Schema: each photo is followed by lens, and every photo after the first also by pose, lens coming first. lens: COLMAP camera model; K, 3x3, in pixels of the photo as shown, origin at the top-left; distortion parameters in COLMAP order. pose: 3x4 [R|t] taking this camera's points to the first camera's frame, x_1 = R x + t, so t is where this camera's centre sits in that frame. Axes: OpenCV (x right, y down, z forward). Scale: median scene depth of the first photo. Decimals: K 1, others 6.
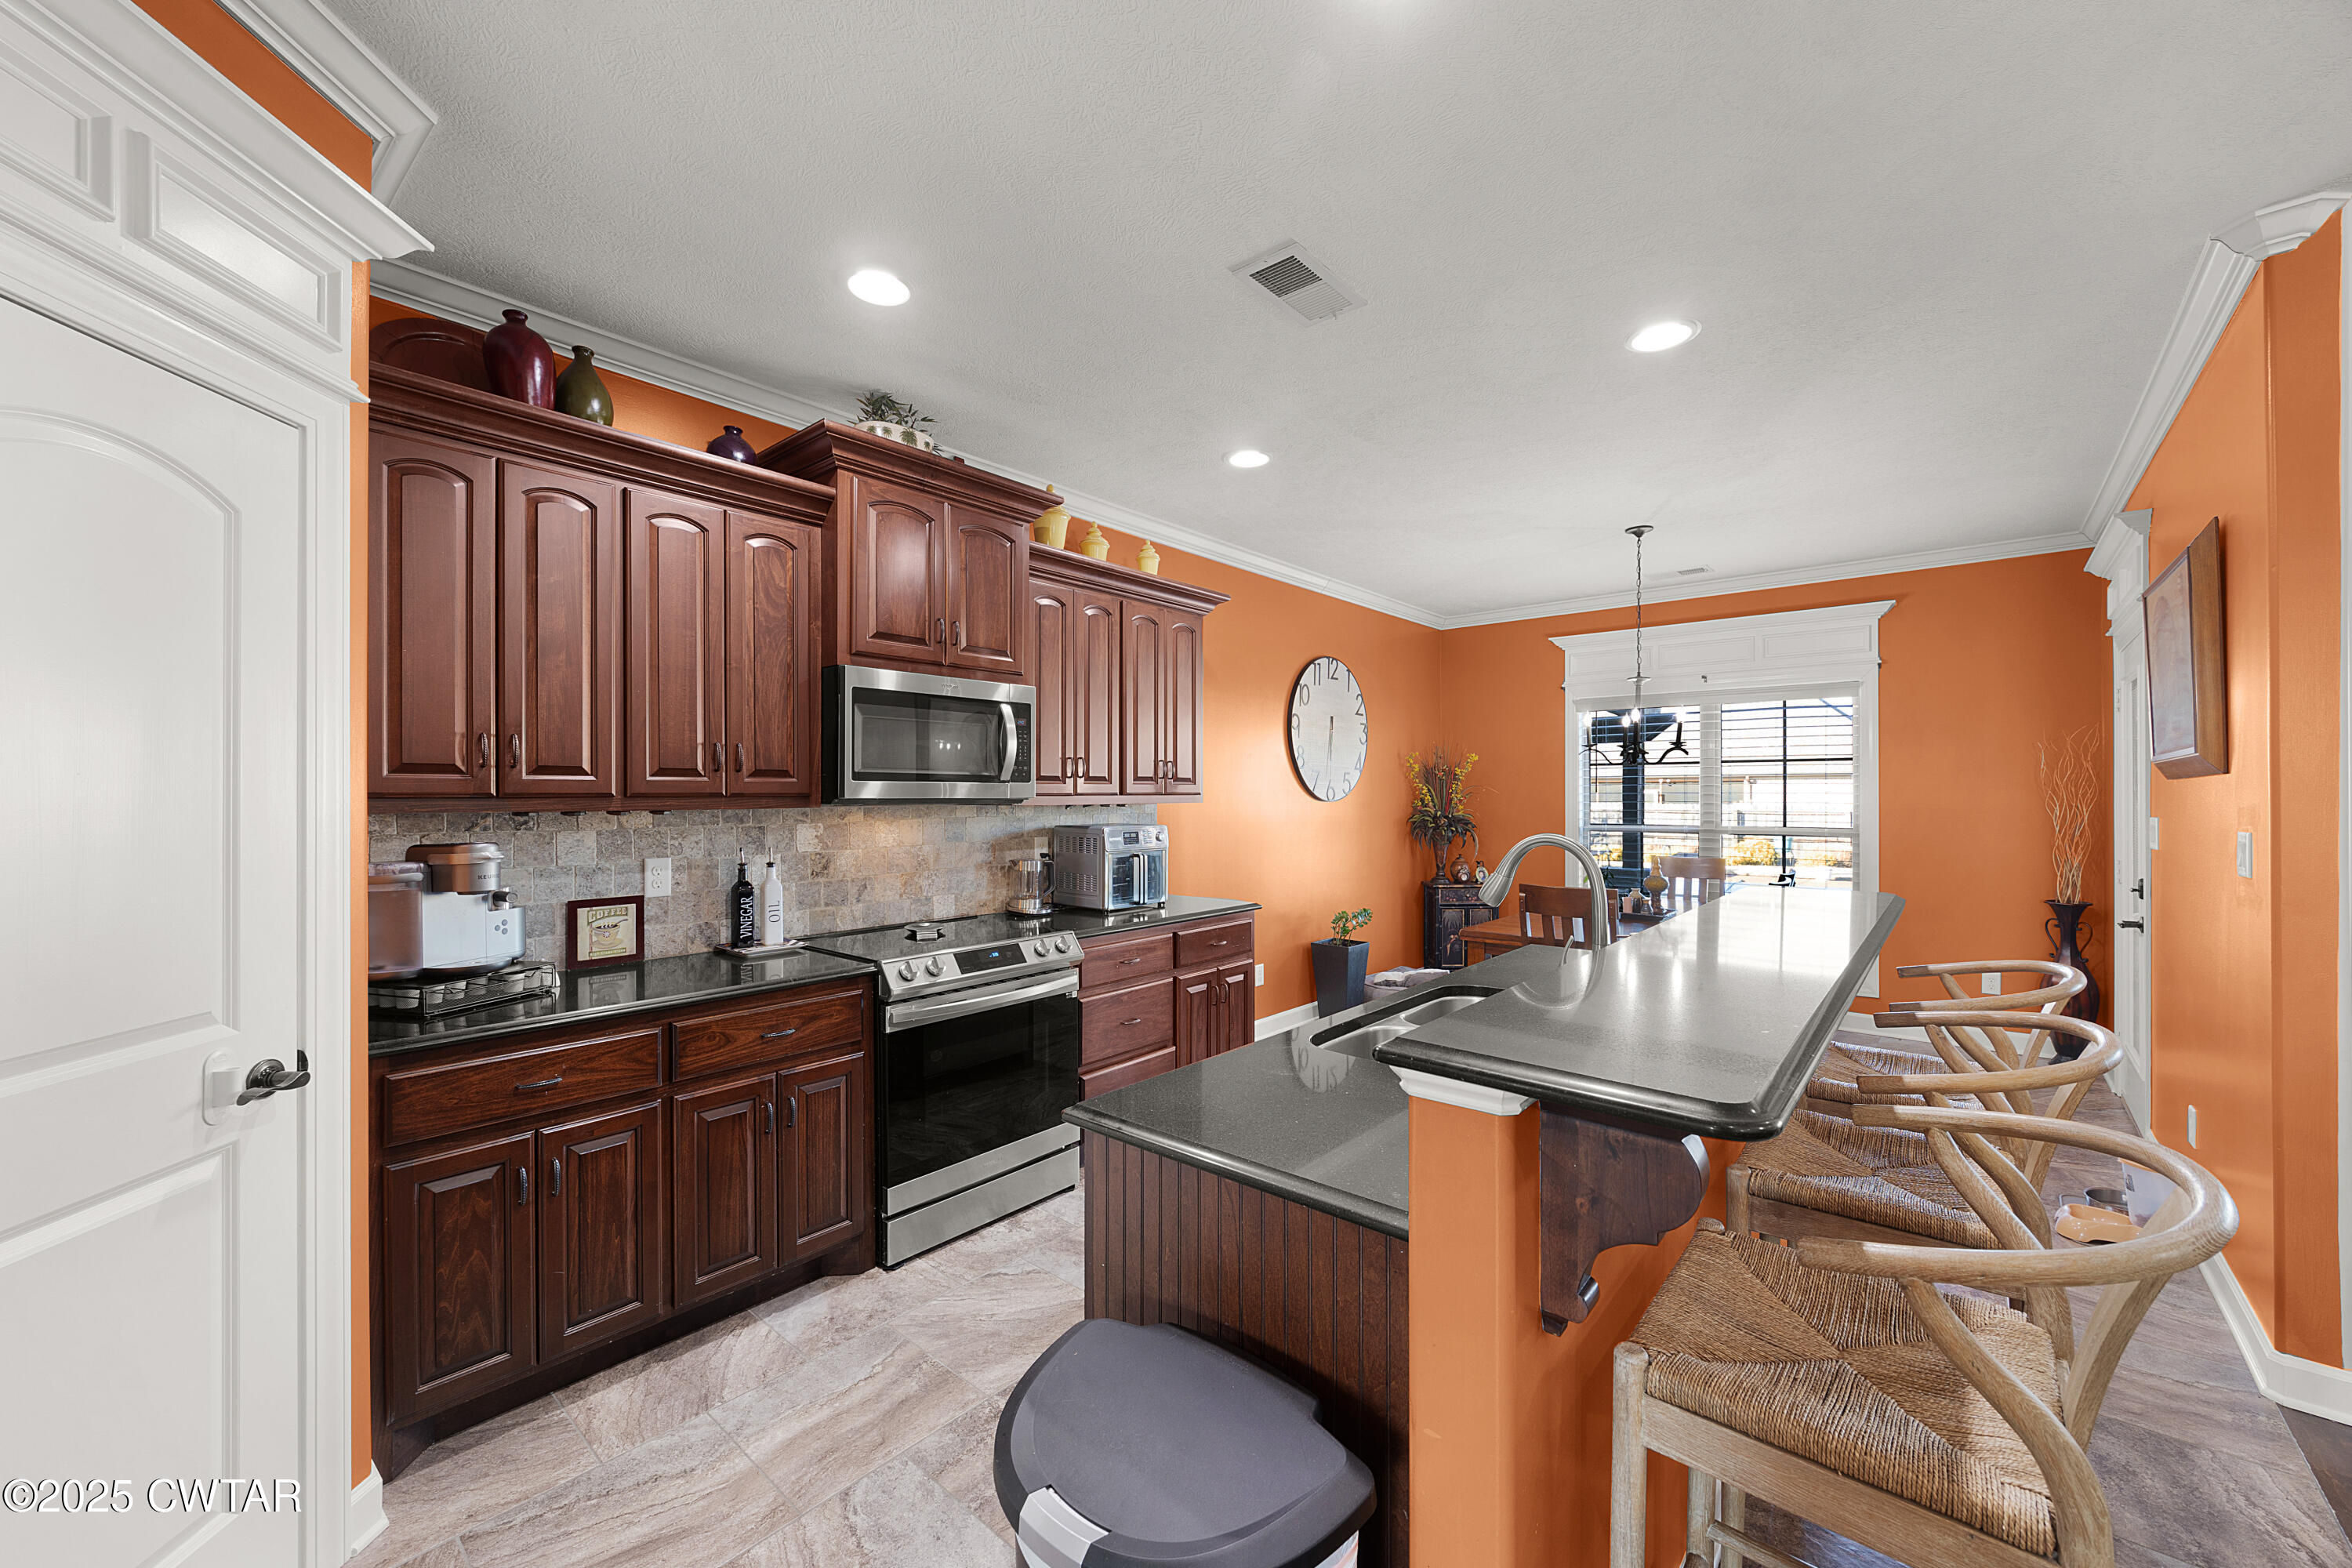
lens RADIAL K [[911.7, 0, 1186.0], [0, 911.7, 793.6], [0, 0, 1]] dist [0.002063, 0.000126]
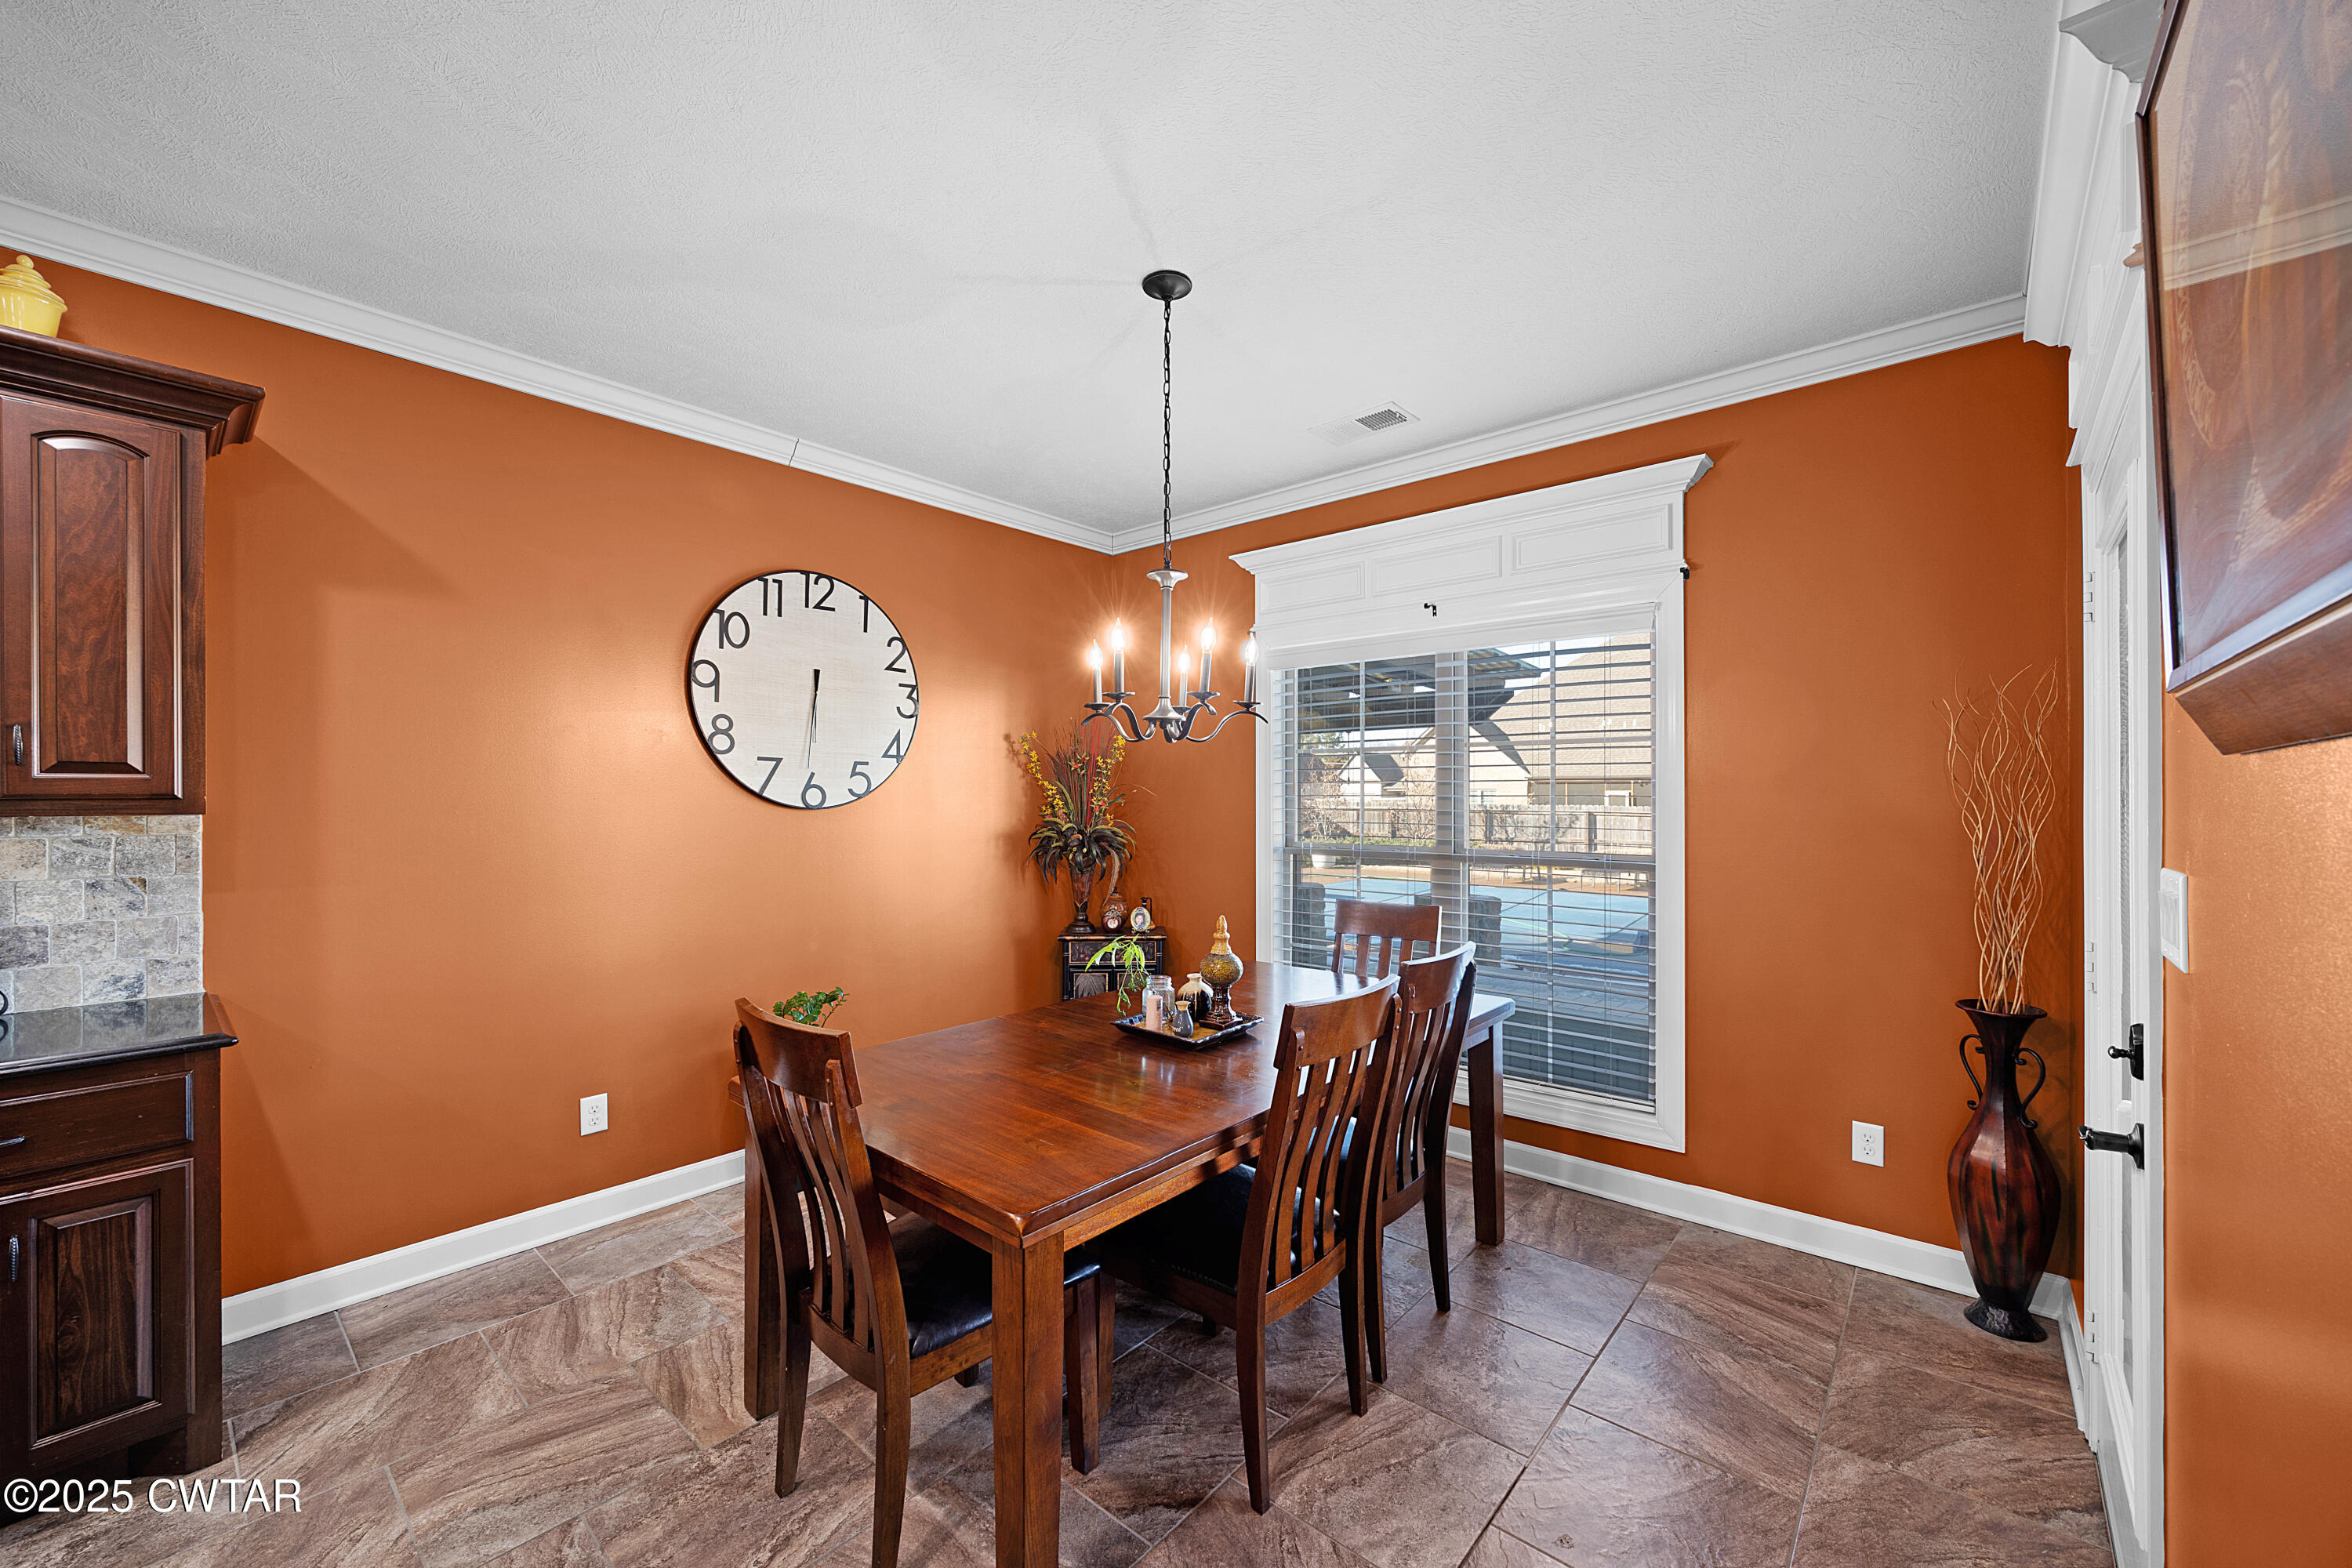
lens RADIAL K [[911.7, 0, 1184.9], [0, 911.7, 793.0], [0, 0, 1]] dist [0.002063, 0.000126]
pose [[0.999983, 0.000418, -0.005880, 0.452870], [-0.000446, 0.999989, -0.004716, 0.000915], [0.005878, 0.004718, 0.999972, 0.429236]]
